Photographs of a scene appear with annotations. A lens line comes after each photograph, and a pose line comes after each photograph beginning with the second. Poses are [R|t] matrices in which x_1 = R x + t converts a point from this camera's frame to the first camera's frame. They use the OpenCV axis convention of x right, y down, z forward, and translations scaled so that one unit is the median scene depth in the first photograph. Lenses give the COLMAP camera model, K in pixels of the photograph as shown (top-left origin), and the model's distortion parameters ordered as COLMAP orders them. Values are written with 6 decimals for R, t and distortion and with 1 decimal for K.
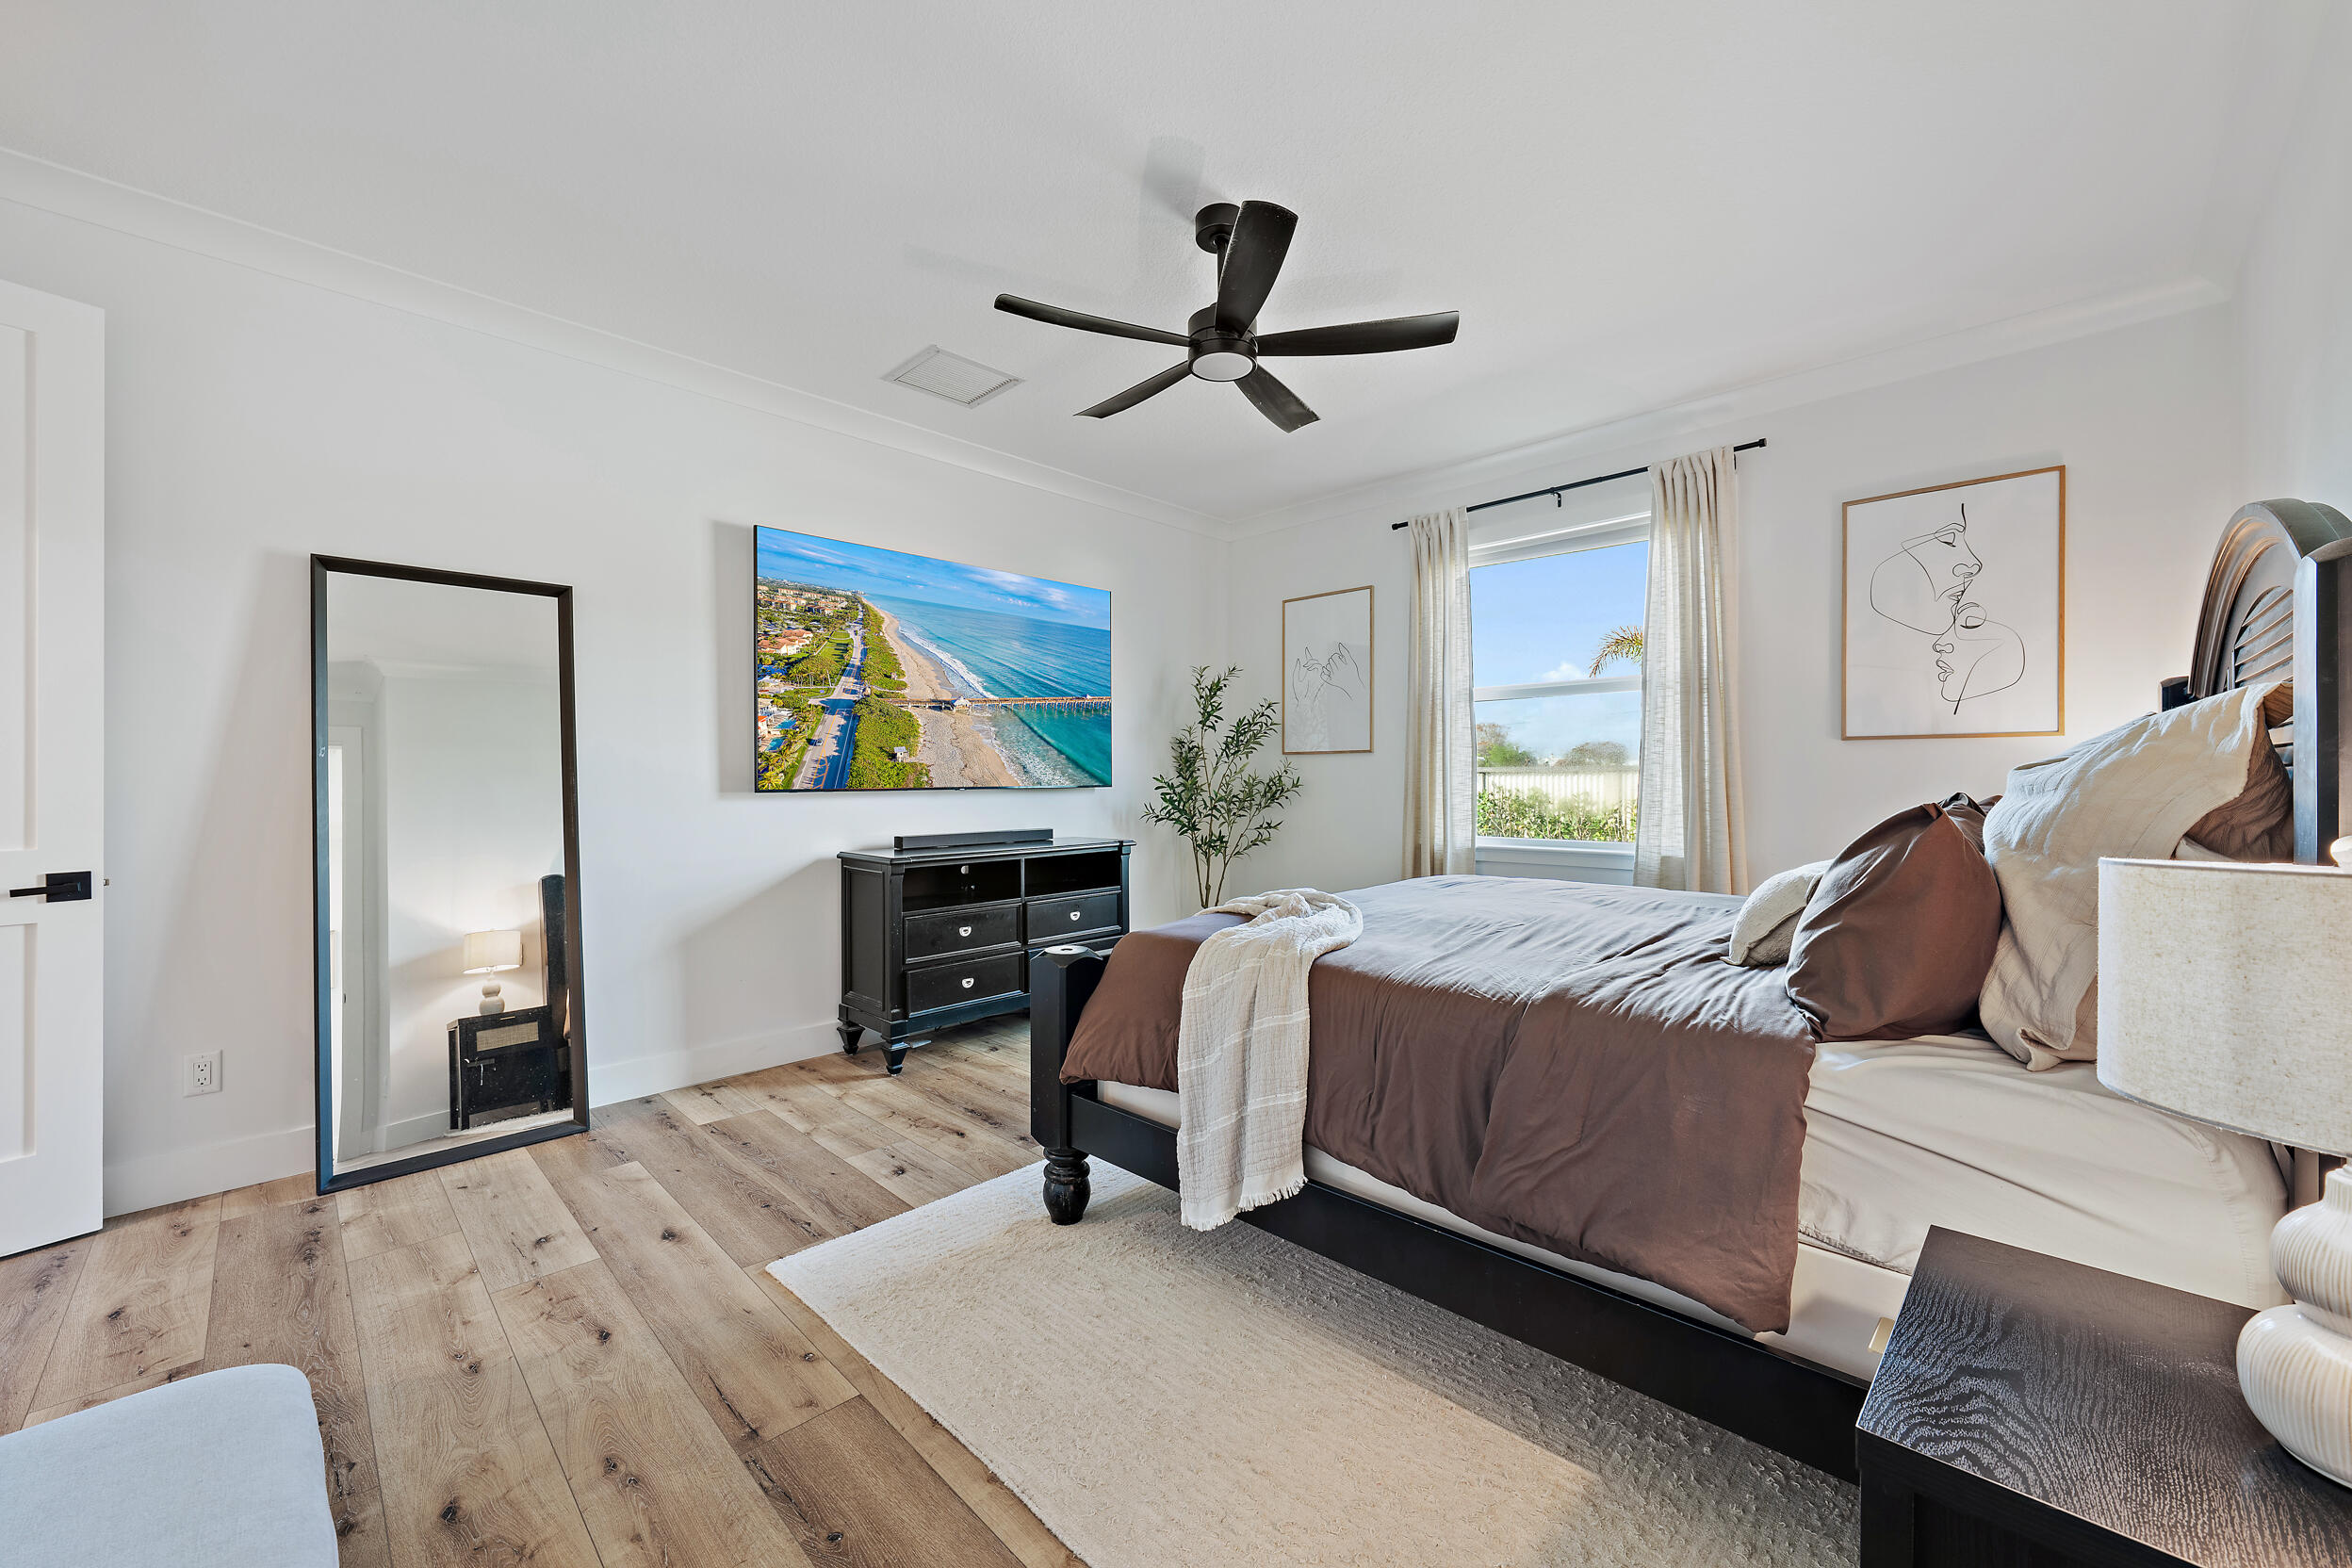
lens RADIAL K [[942.3, 0, 1195.5], [0, 942.3, 782.2], [0, 0, 1]] dist [-0.002305, -0.000209]
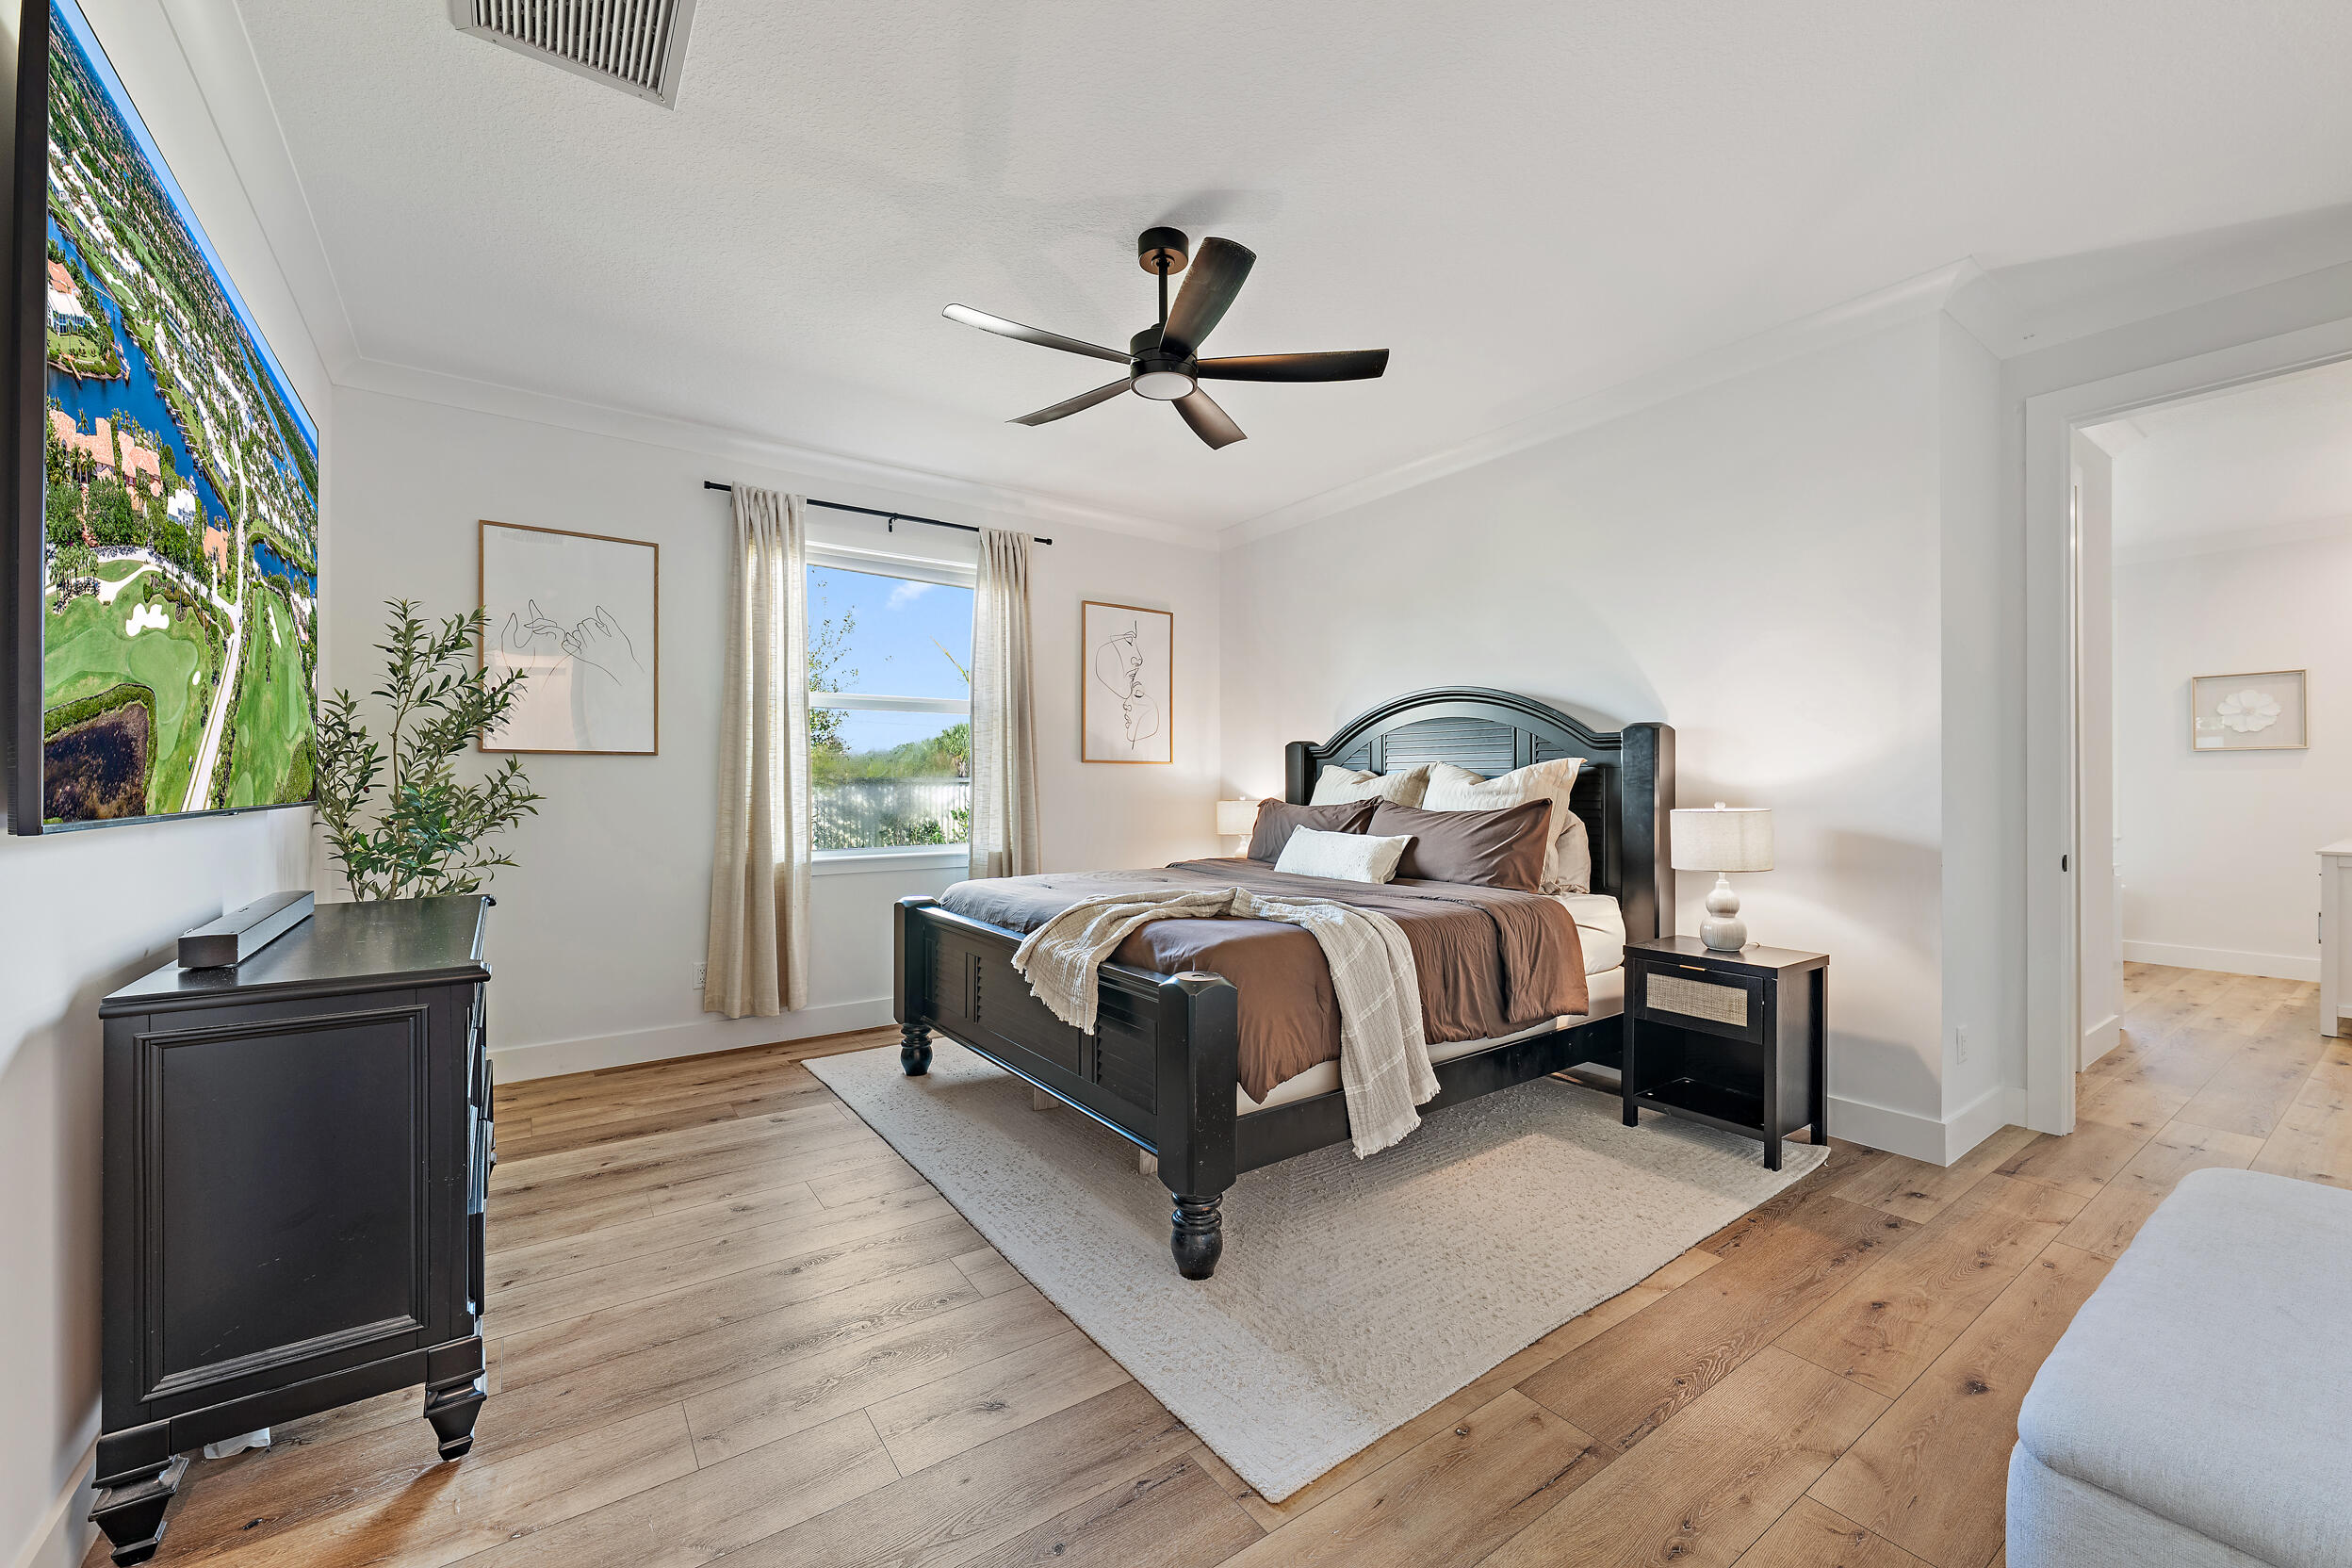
lens RADIAL K [[942.3, 0, 1194.5], [0, 942.3, 786.7], [0, 0, 1]] dist [-0.002305, -0.000209]
pose [[0.150123, 0.002205, 0.988665, -0.775855], [0.004056, 0.999988, -0.002846, -0.002360], [-0.988659, 0.004437, 0.150112, 0.646048]]
